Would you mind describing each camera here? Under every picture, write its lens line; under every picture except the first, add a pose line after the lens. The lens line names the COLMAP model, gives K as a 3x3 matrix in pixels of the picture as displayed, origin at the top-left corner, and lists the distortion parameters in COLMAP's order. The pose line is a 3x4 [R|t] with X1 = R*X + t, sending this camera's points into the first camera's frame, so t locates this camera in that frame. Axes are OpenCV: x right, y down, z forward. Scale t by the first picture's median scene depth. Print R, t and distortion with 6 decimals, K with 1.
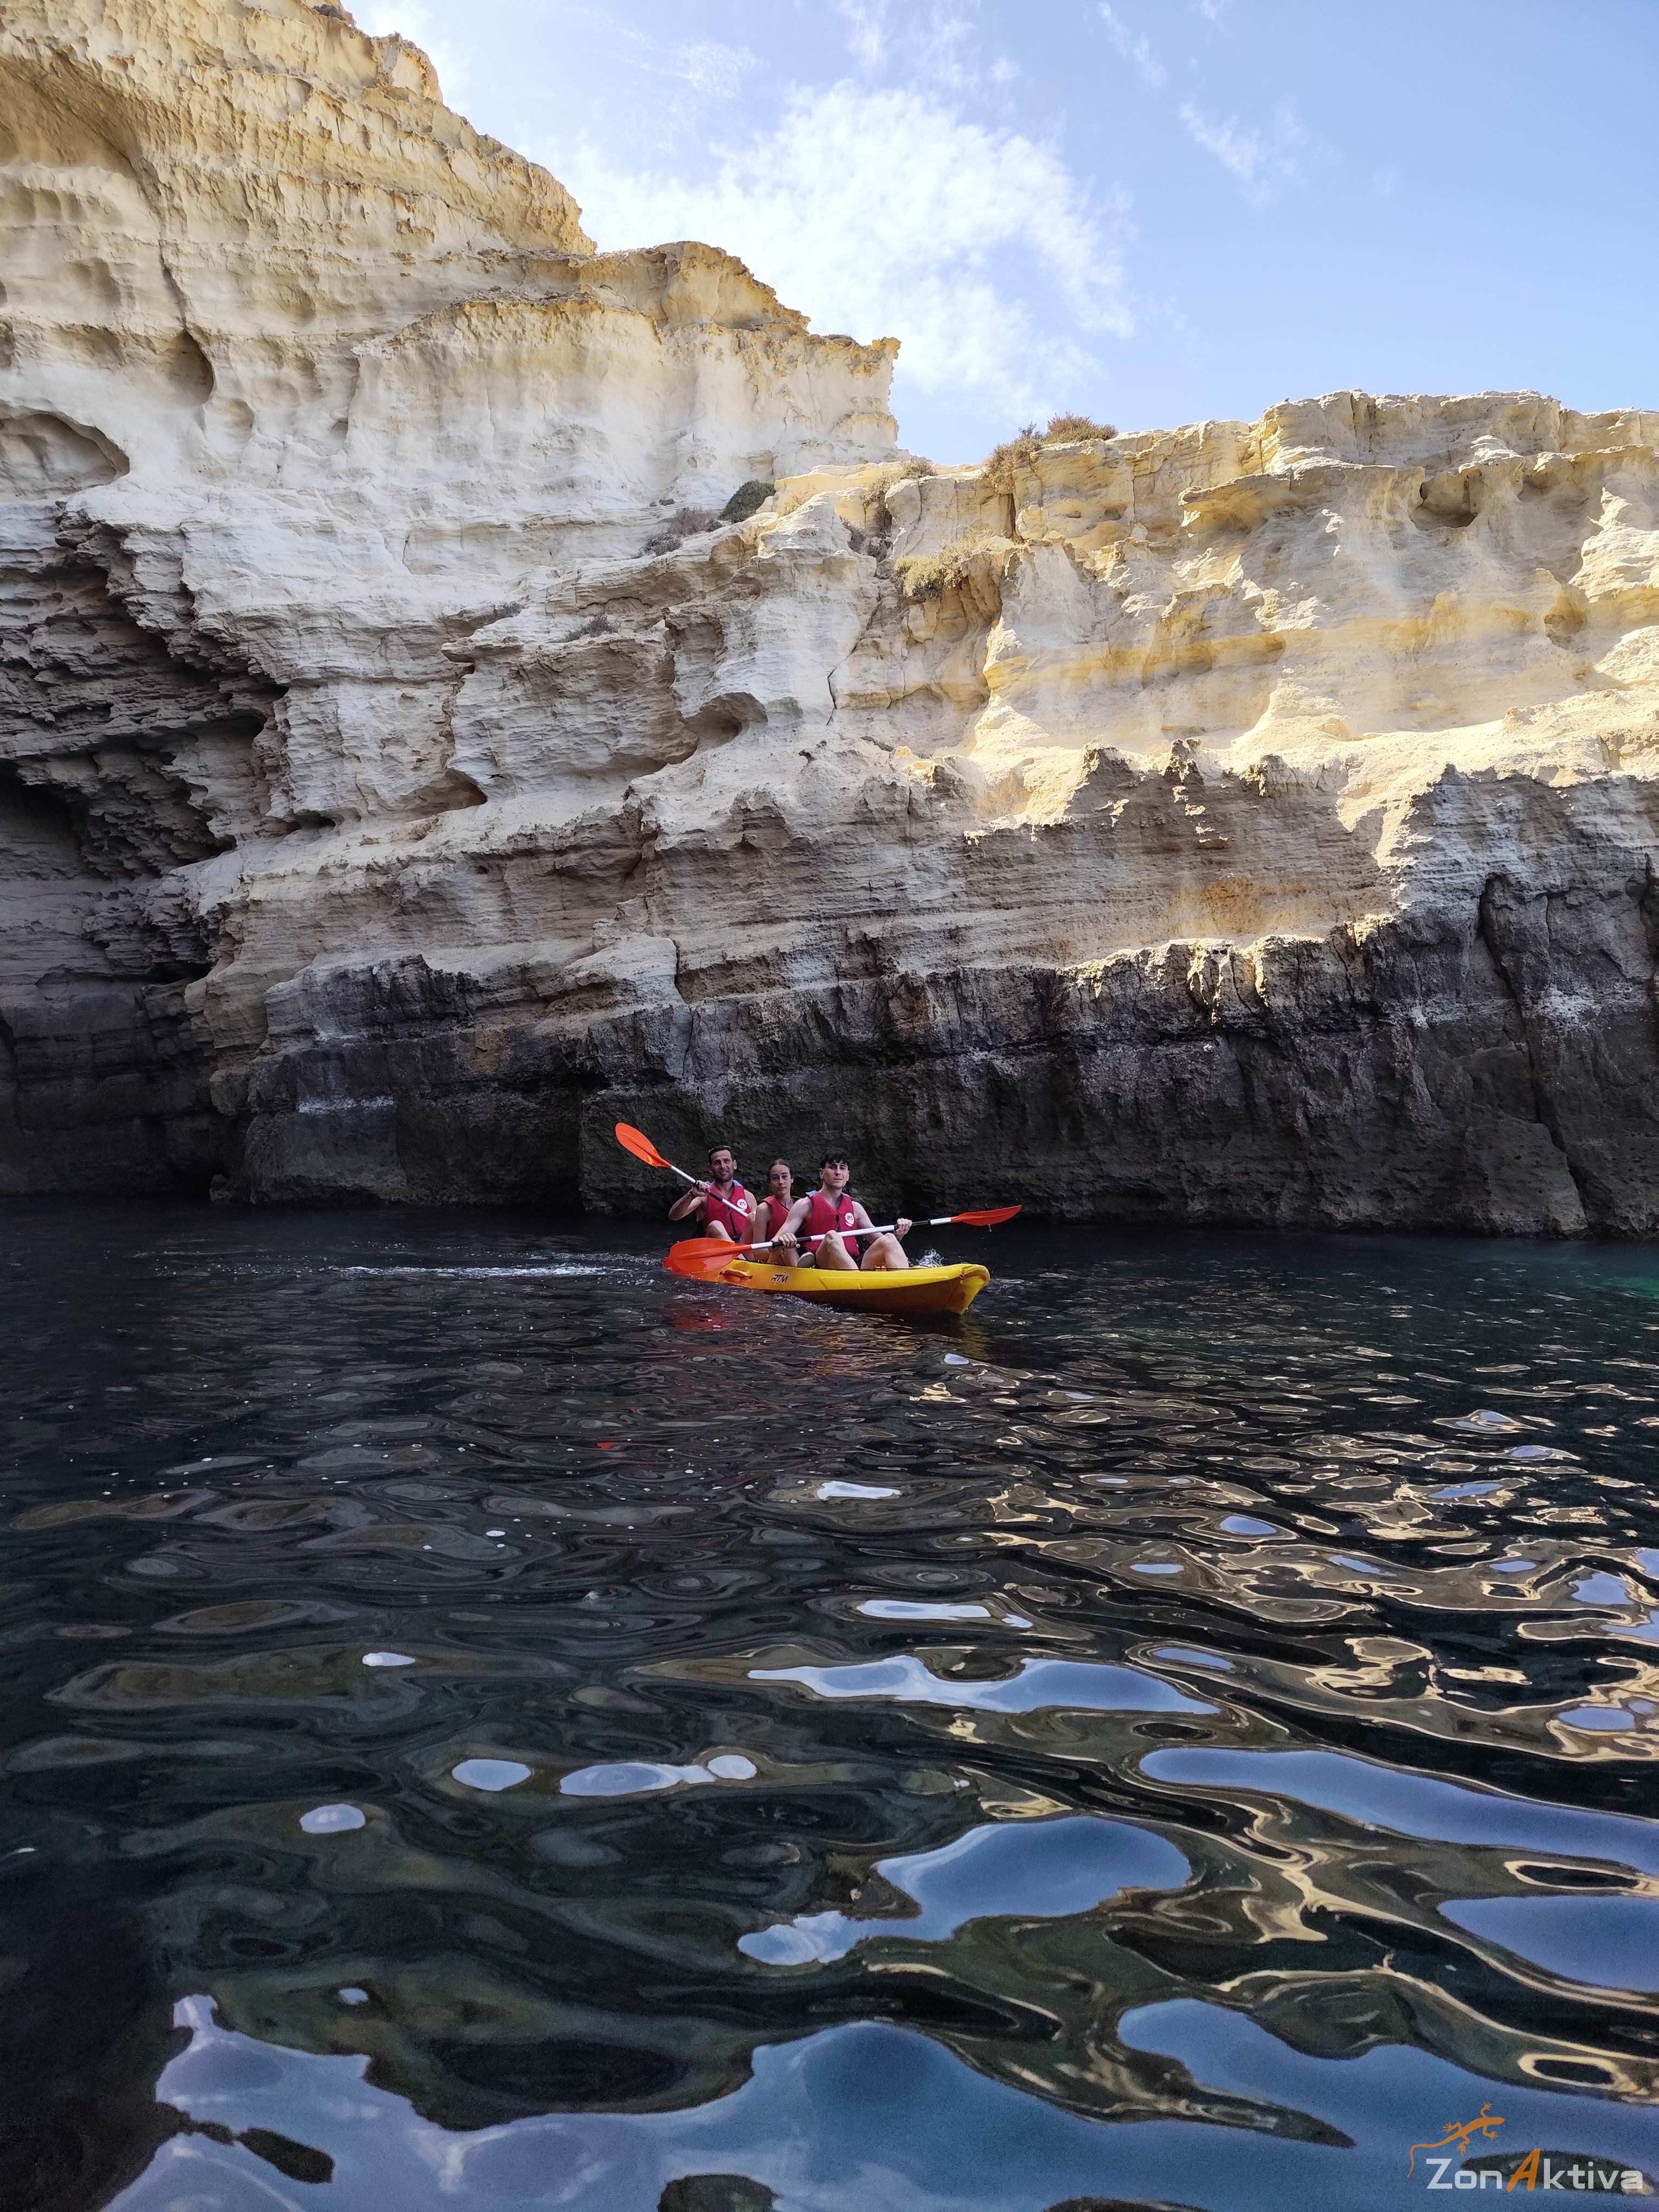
lens RADIAL K [[1518.2, 0, 827.5], [0, 1518.2, 1101.6], [0, 0, 1]] dist [0.045995, -0.047527]
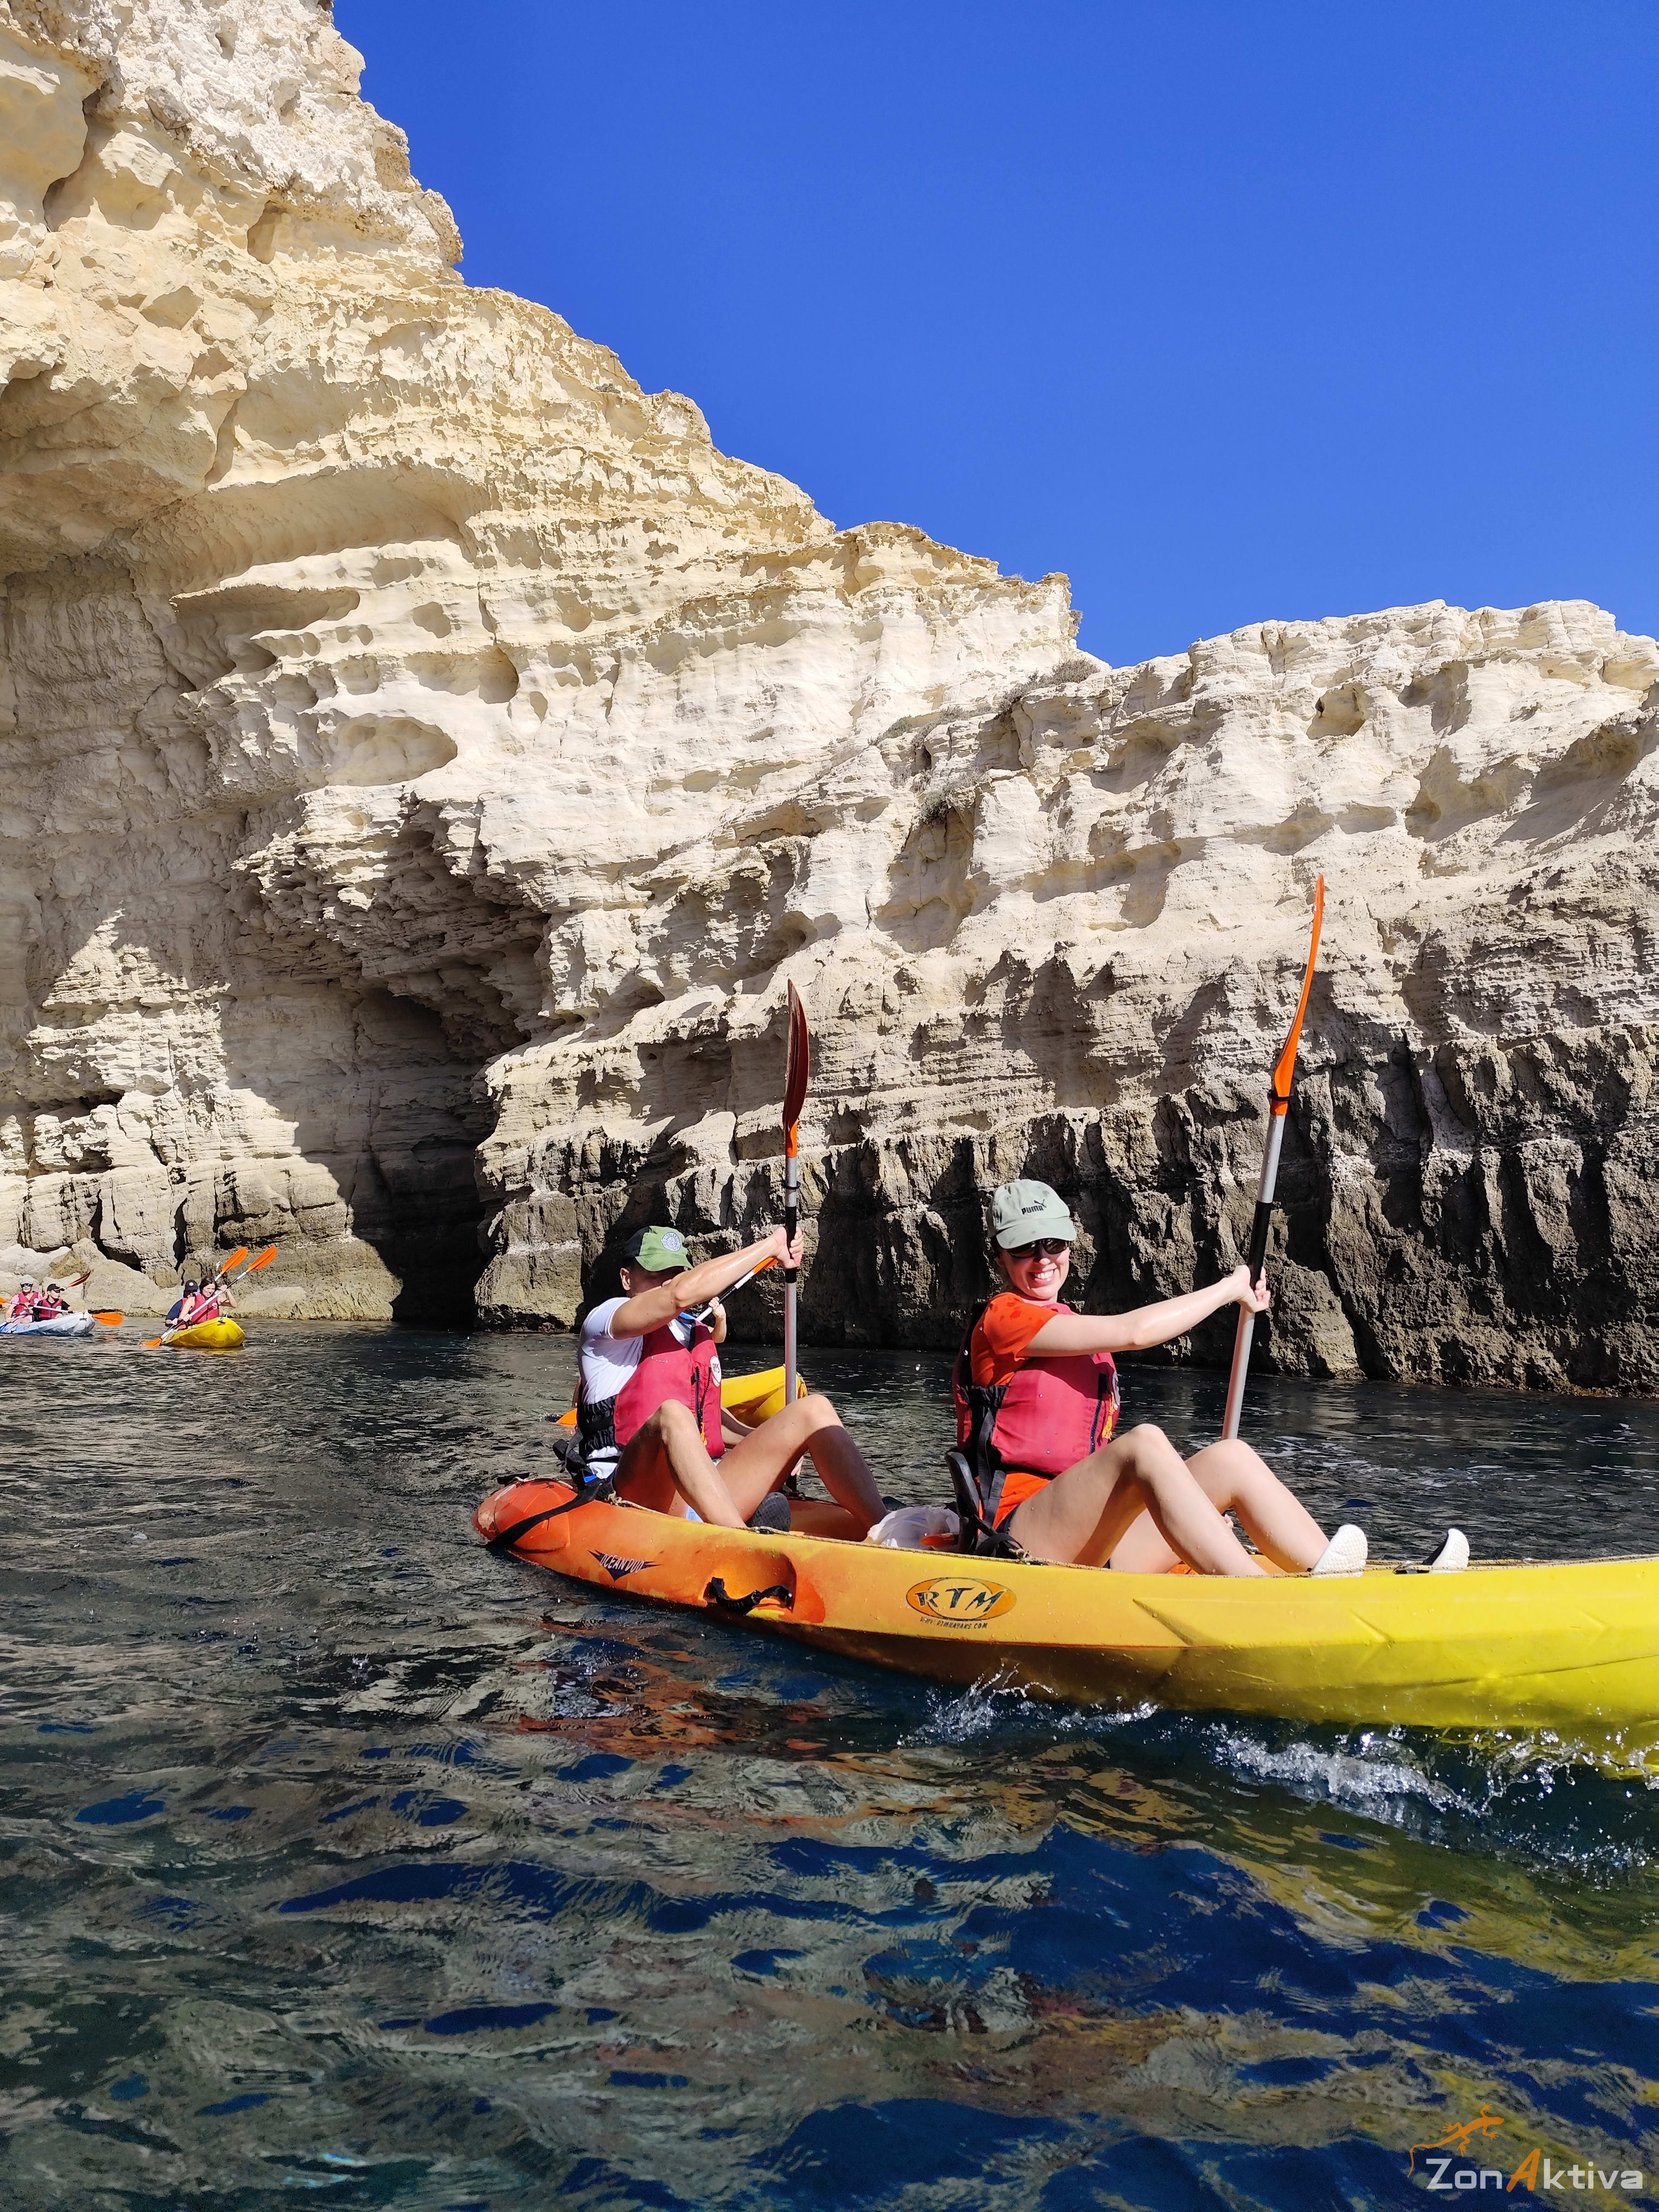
lens RADIAL K [[1539.9, 0, 845.0], [0, 1539.9, 1093.5], [0, 0, 1]] dist [0.064211, -0.071224]
pose [[0.946980, -0.024145, -0.320384, 0.282030], [-0.008960, 0.994800, -0.101453, 0.001686], [0.321168, 0.098944, 0.941839, -0.103017]]
